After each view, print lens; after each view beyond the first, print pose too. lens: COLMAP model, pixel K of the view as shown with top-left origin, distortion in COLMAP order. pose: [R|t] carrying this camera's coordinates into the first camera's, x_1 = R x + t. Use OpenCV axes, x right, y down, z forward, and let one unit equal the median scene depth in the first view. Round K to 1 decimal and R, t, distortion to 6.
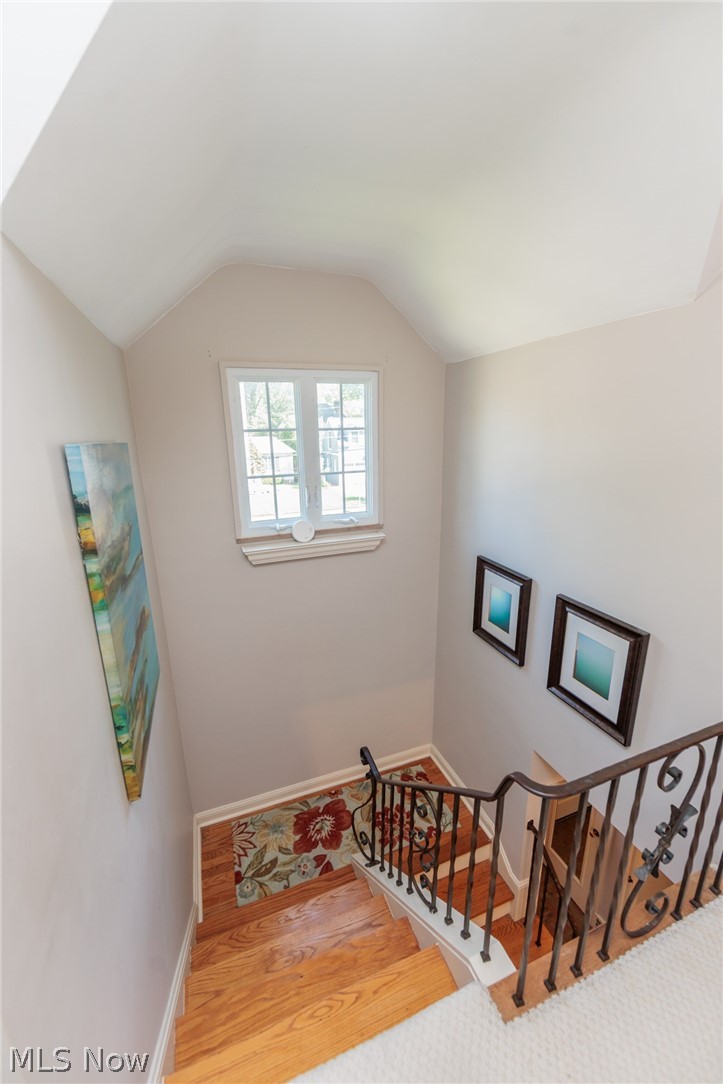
lens RADIAL K [[427.8, 0, 356.5], [0, 427.8, 544.7], [0, 0, 1]] dist [-0.006063, 0.000829]
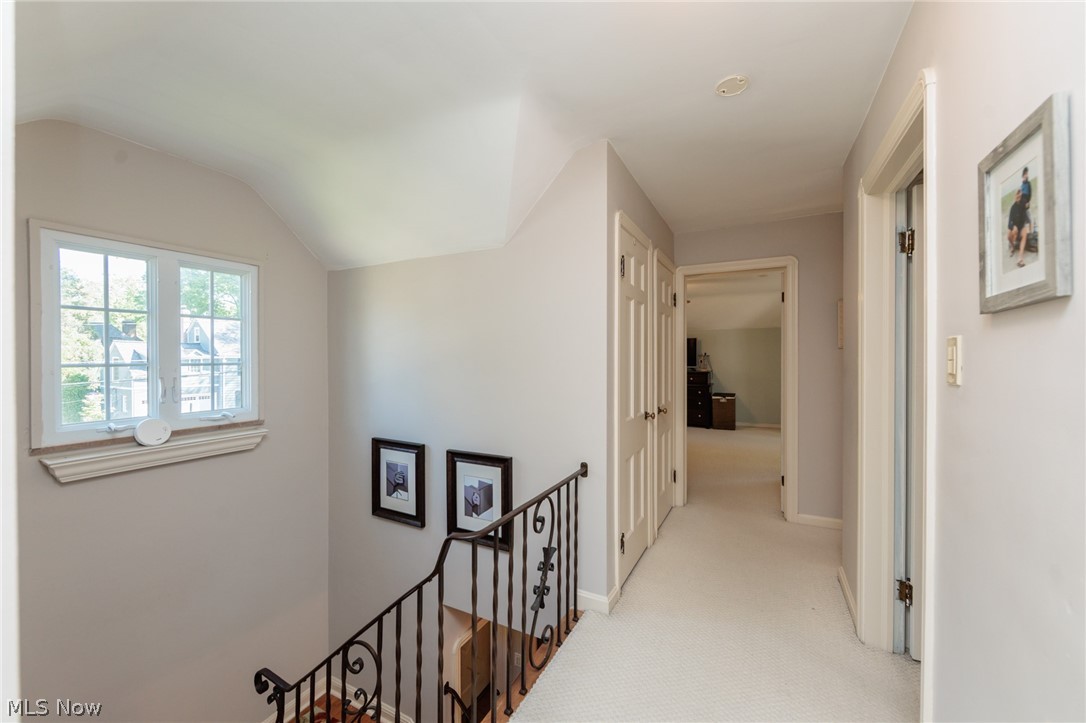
lens RADIAL K [[428.6, 0, 550.2], [0, 428.6, 360.9], [0, 0, 1]] dist [-0.006063, 0.000829]
pose [[0.733822, 0.013468, 0.679209, -0.134787], [0.168280, 0.965040, -0.200947, 0.141487], [-0.658170, 0.261757, 0.705901, -0.124354]]
